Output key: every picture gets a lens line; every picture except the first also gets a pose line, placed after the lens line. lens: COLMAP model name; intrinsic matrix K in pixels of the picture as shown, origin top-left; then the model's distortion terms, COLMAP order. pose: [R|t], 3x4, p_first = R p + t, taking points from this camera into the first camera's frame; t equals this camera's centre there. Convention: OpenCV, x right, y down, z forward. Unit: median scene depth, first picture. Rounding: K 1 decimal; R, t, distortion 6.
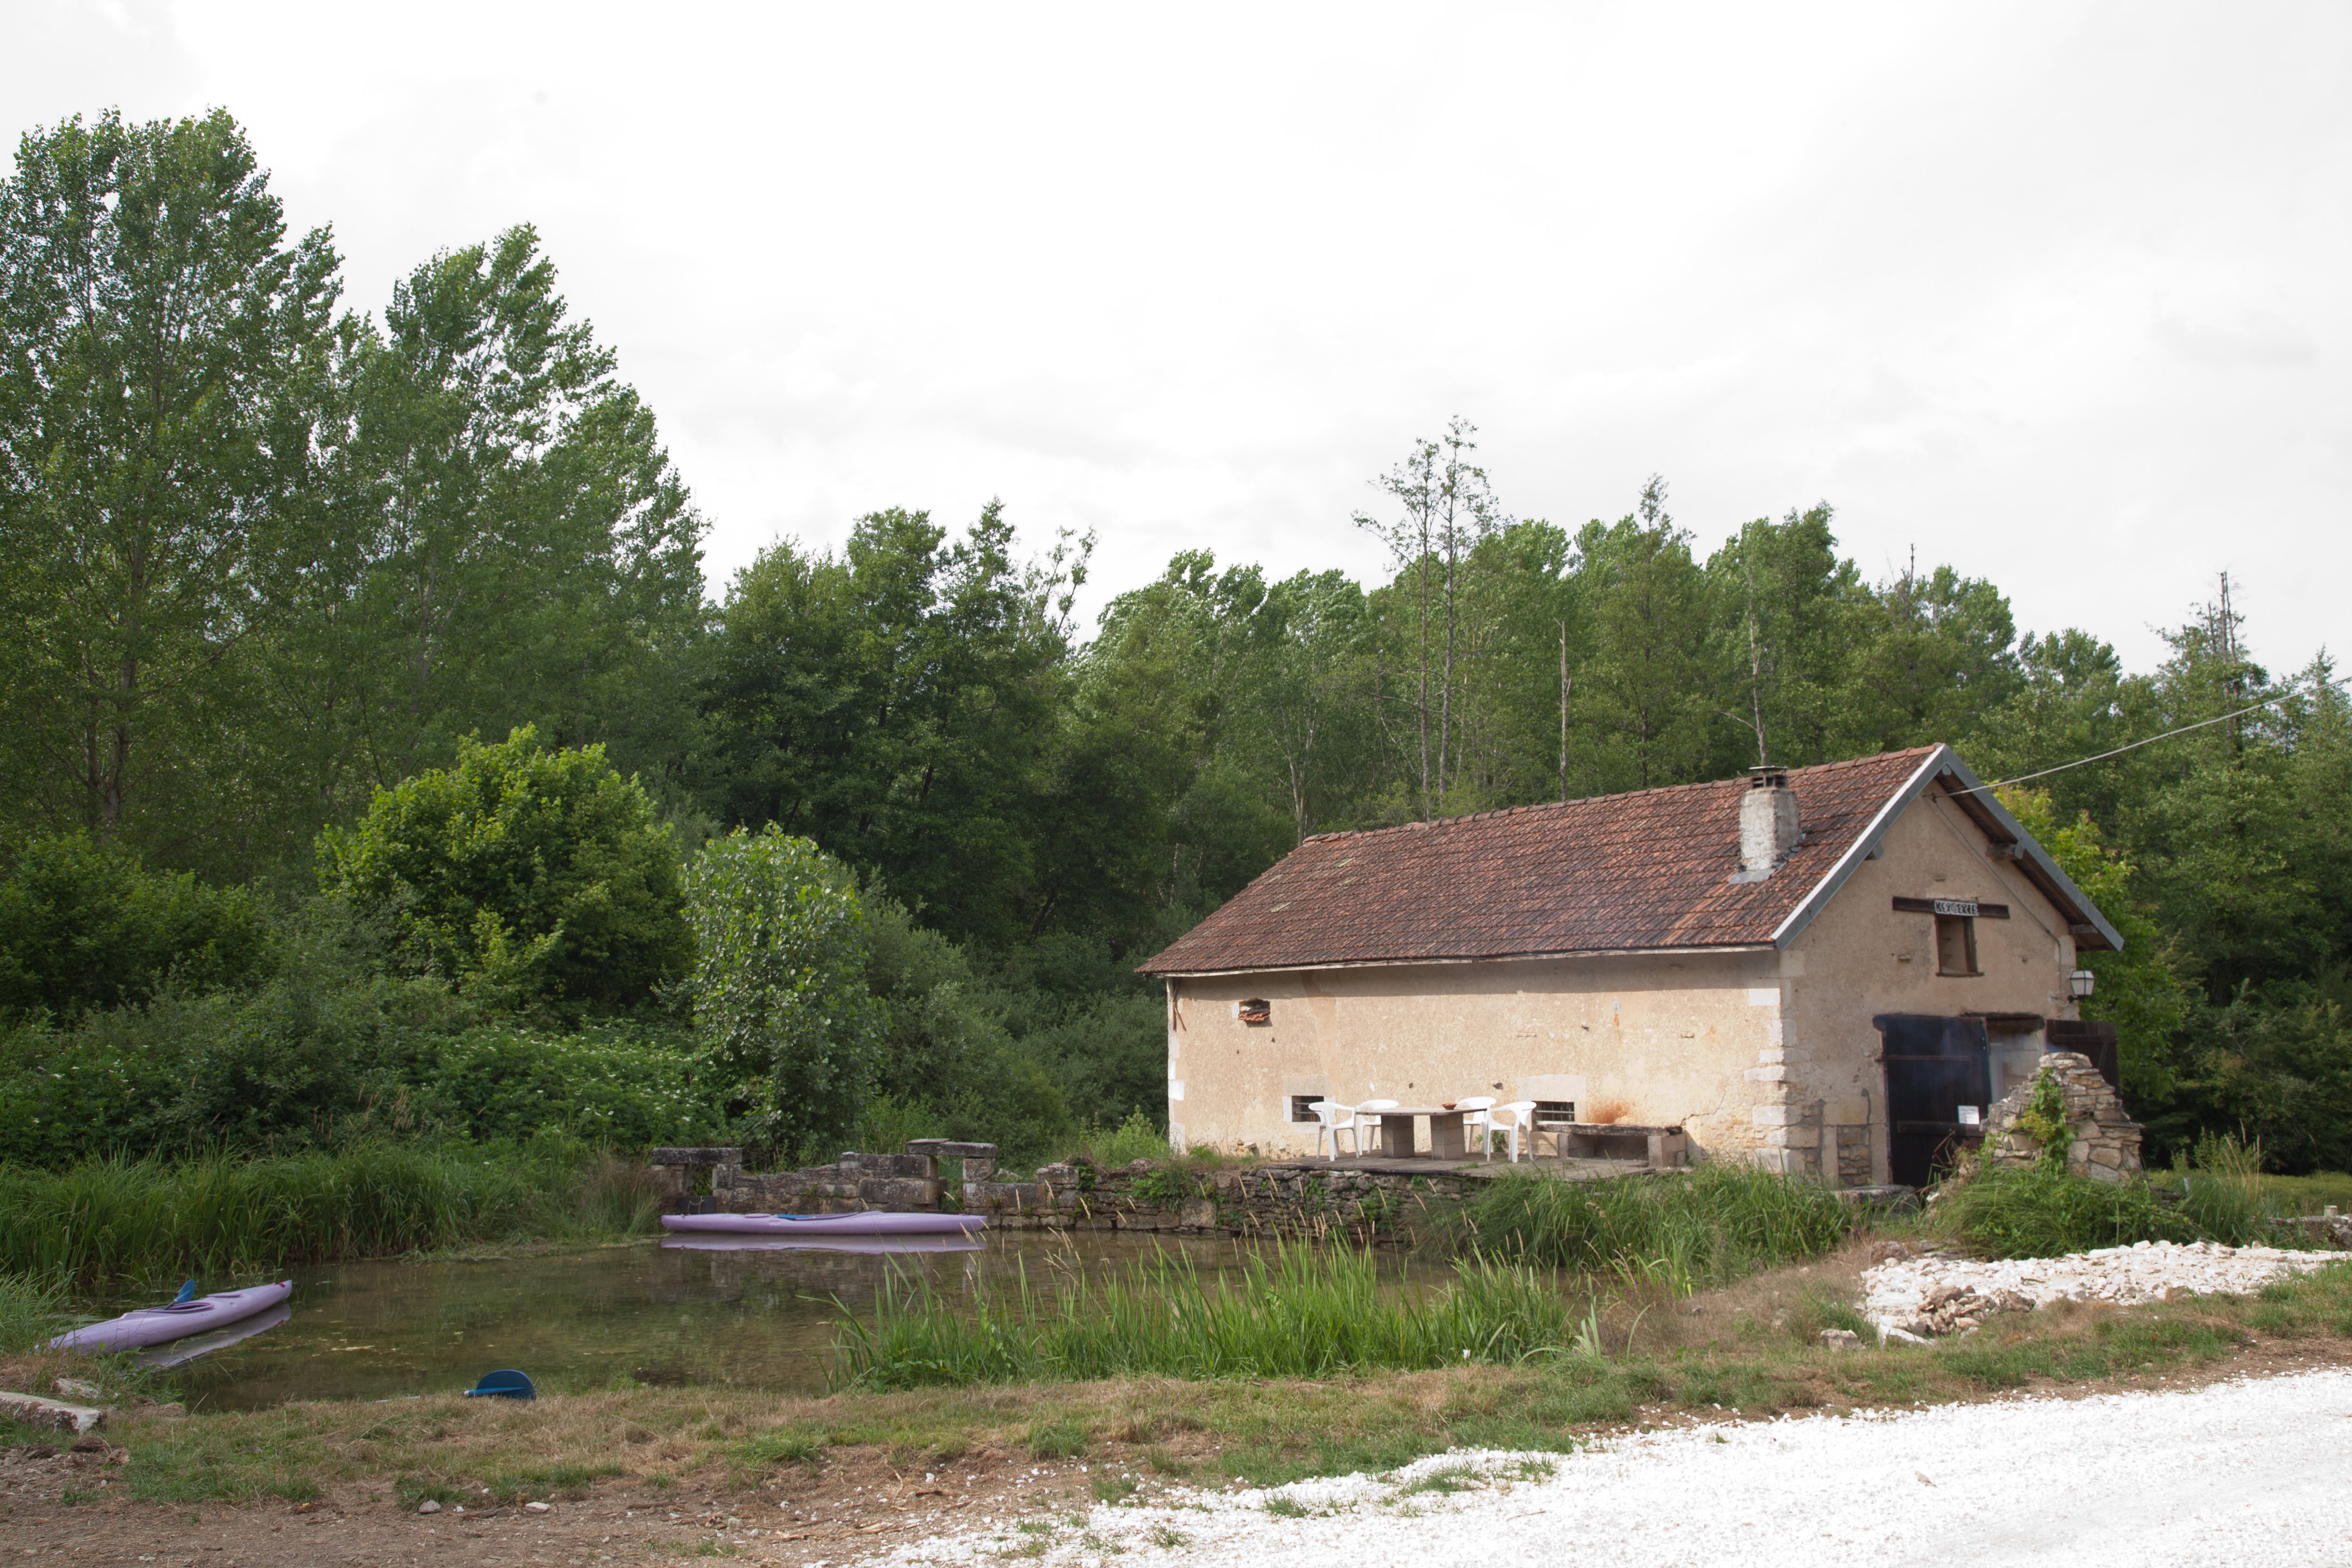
lens RADIAL K [[2204.6, 0, 1177.1], [0, 2204.6, 787.7], [0, 0, 1]] dist [-0.024963, 0.000000]
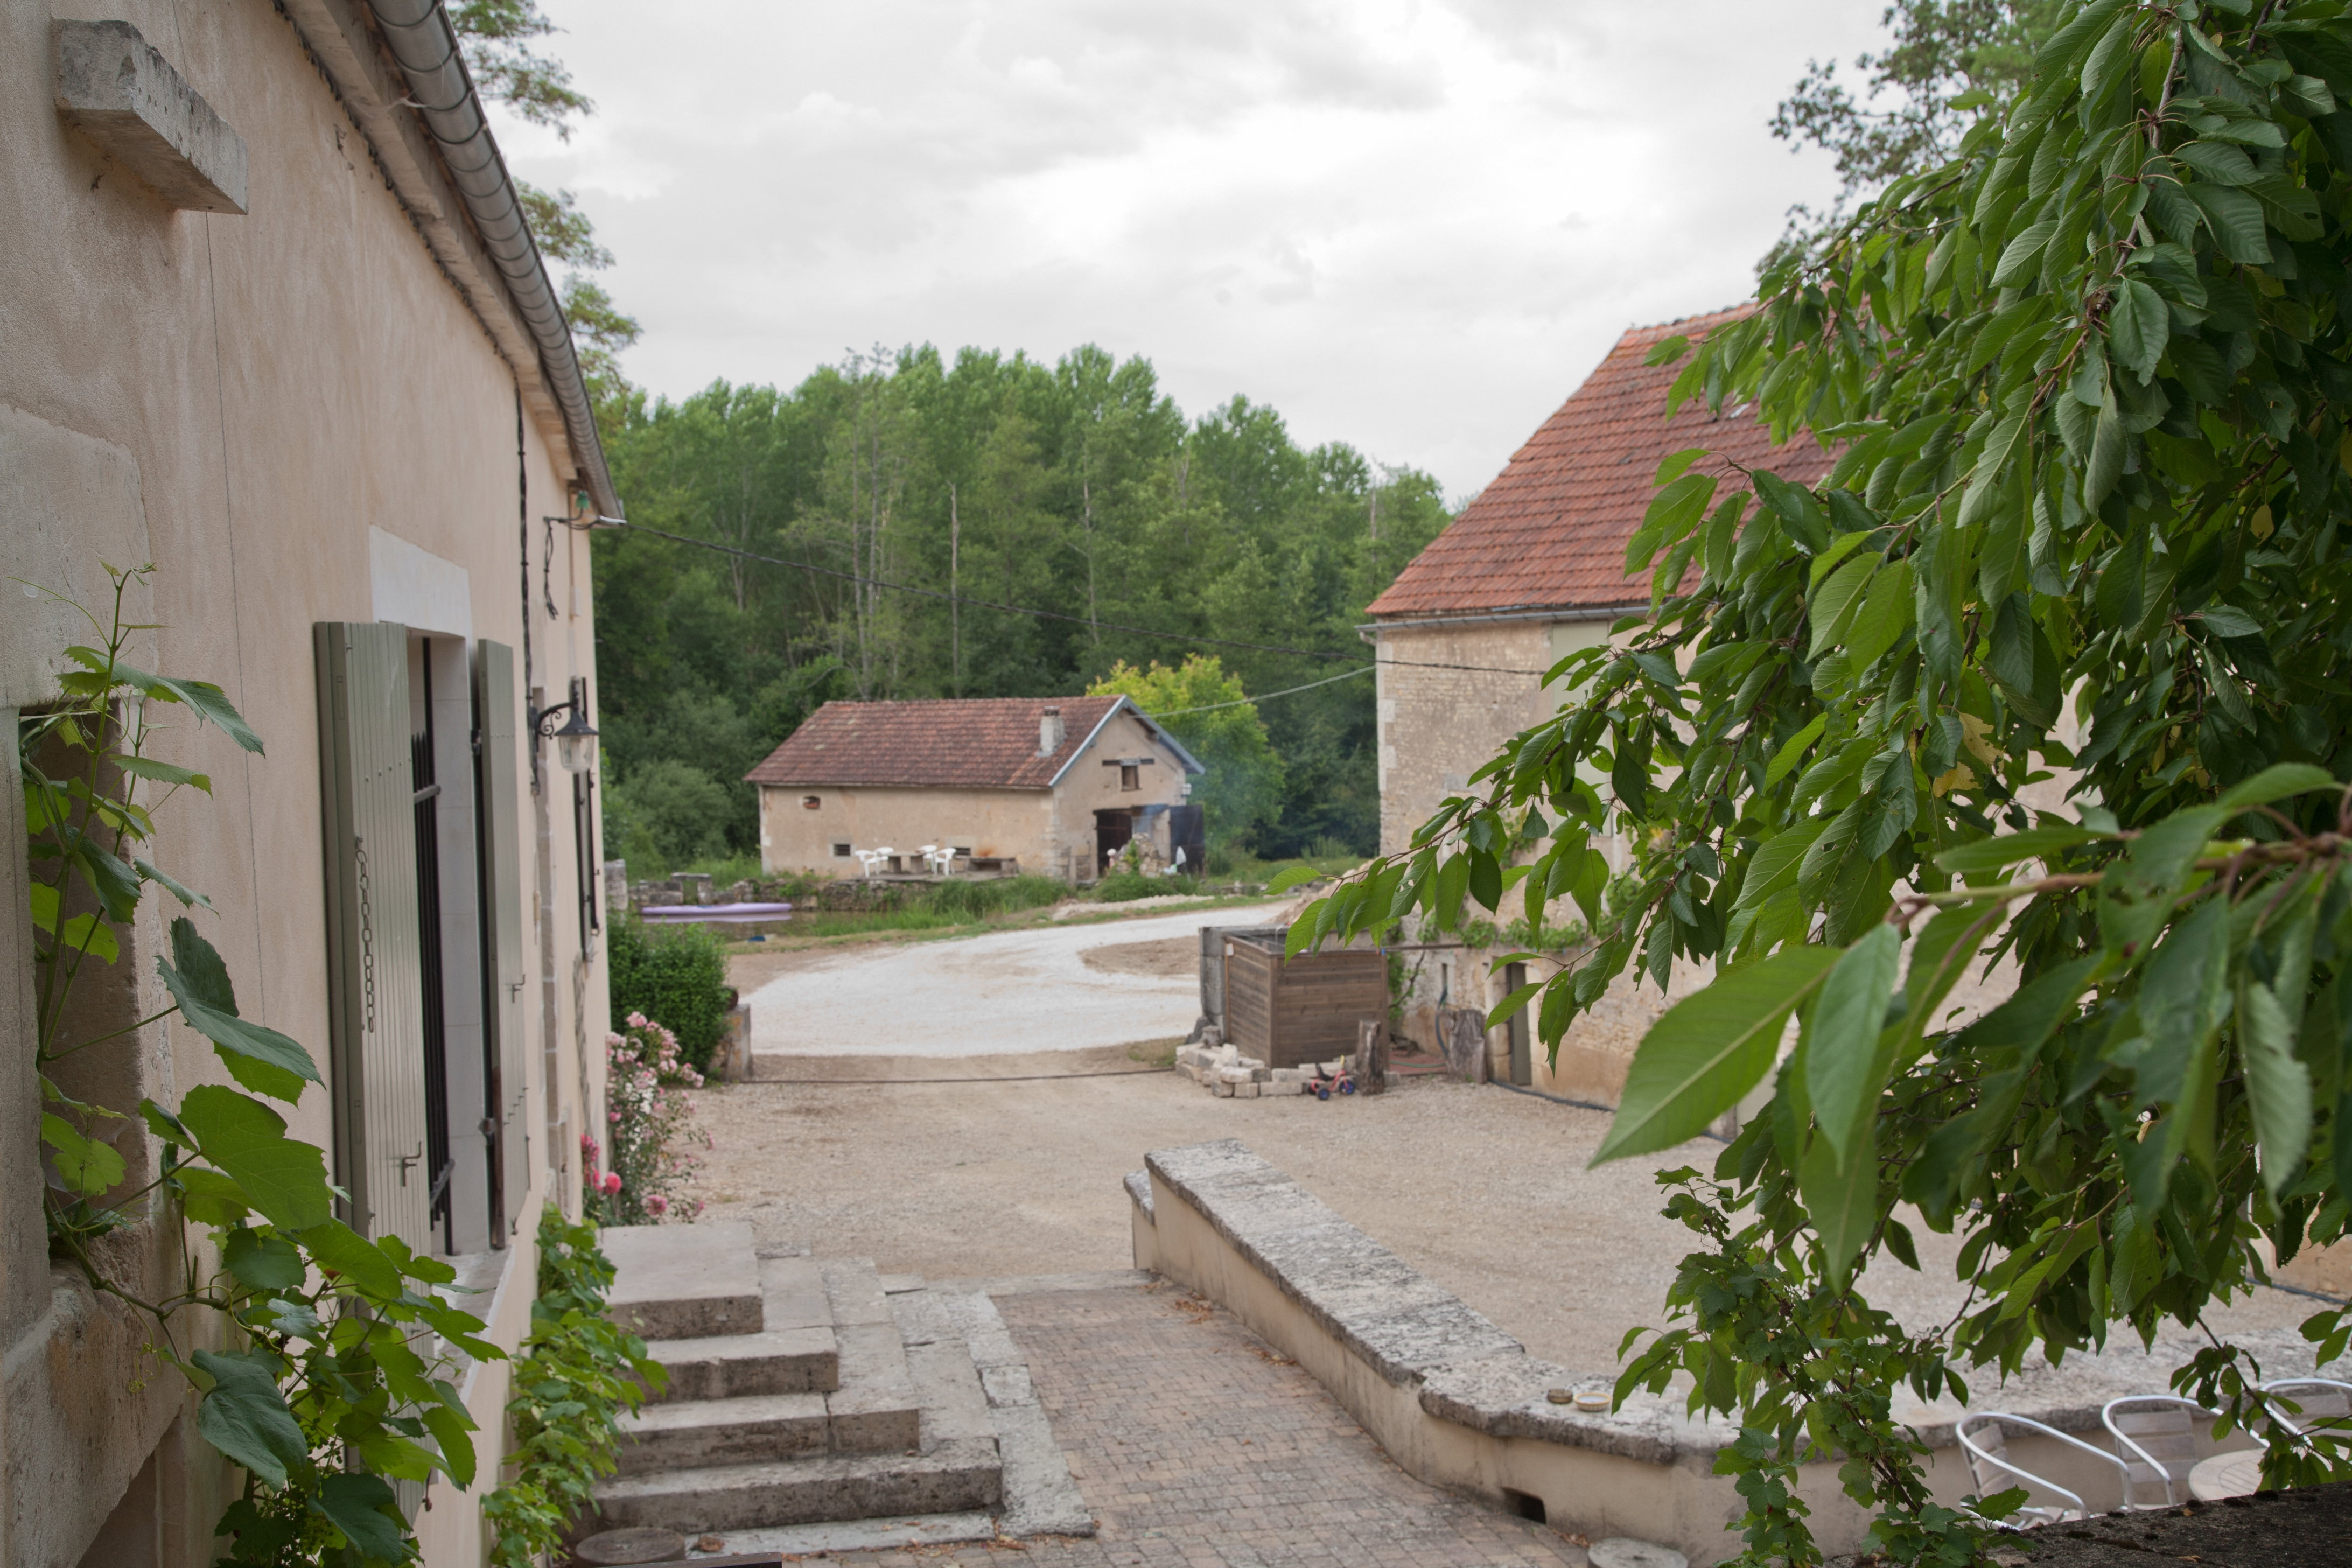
lens RADIAL K [[2703.3, 0, 1175.7], [0, 2703.3, 786.5], [0, 0, 1]] dist [0.008651, 0.000000]
pose [[0.965523, -0.028915, 0.258708, -0.347848], [-0.009714, 0.989118, 0.146804, -0.342421], [-0.260137, -0.144256, 0.954735, -1.772996]]
